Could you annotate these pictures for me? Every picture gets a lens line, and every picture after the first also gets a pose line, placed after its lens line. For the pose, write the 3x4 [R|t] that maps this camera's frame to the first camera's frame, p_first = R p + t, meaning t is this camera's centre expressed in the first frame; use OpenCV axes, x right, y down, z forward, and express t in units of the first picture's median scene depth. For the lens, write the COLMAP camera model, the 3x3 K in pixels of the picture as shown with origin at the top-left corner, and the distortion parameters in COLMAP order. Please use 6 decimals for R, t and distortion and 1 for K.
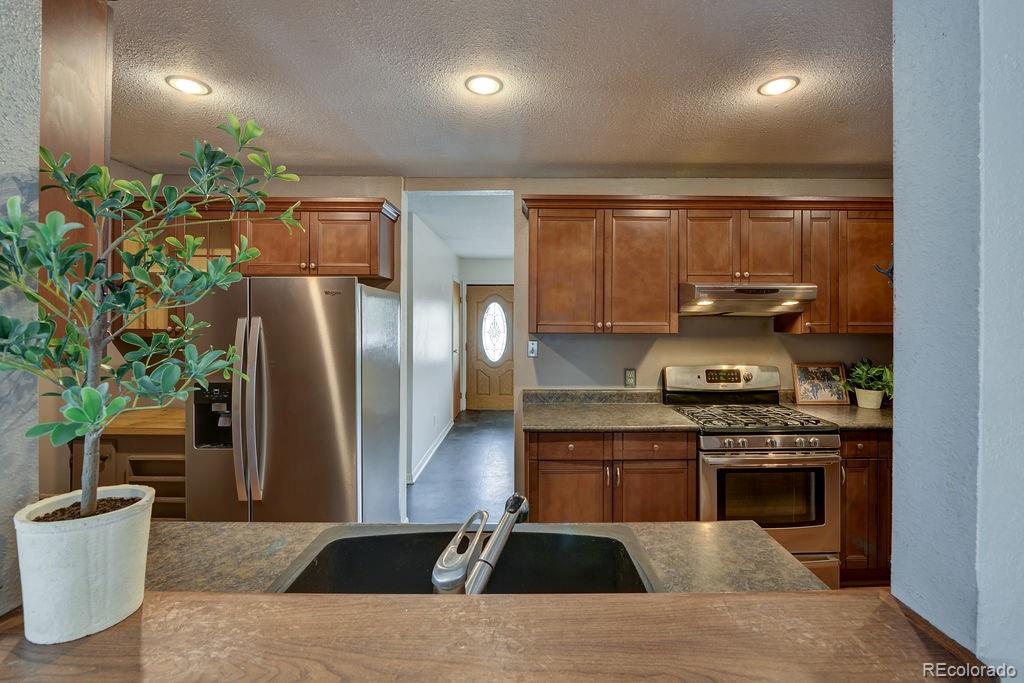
lens RADIAL K [[414.6, 0, 505.9], [0, 414.6, 324.2], [0, 0, 1]] dist [-0.013256, -0.000225]
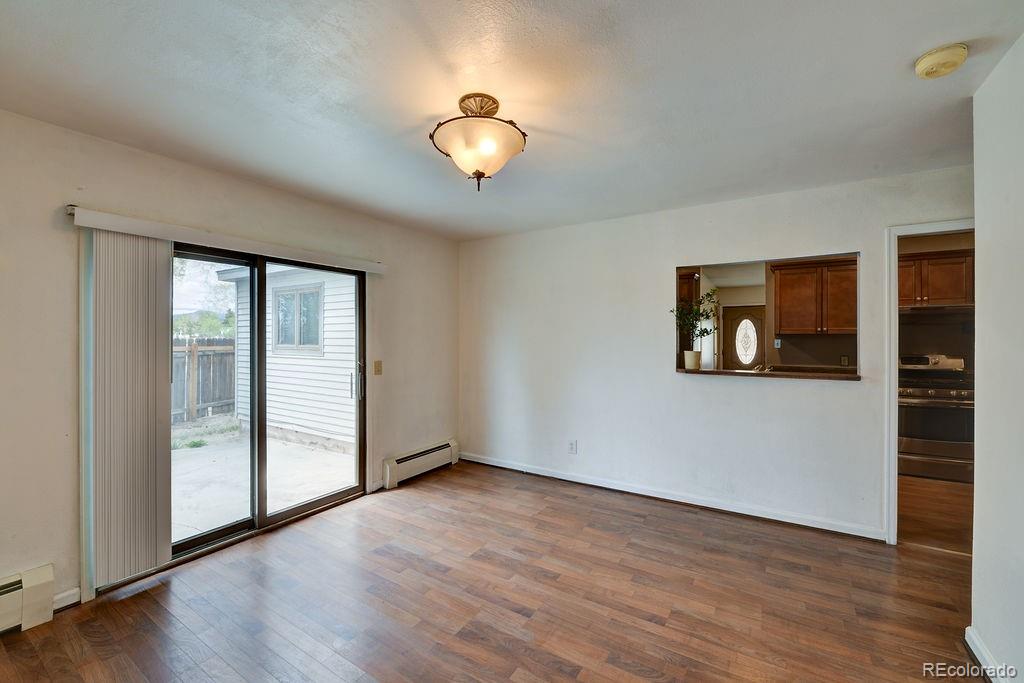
lens RADIAL K [[417.6, 0, 512.0], [0, 417.6, 341.5], [0, 0, 1]] dist [-0.015326, 0.000081]
pose [[0.864382, 0.004461, -0.502817, -0.028735], [-0.006733, 0.999974, -0.002703, 0.068005], [0.502791, 0.005722, 0.864389, -1.268688]]
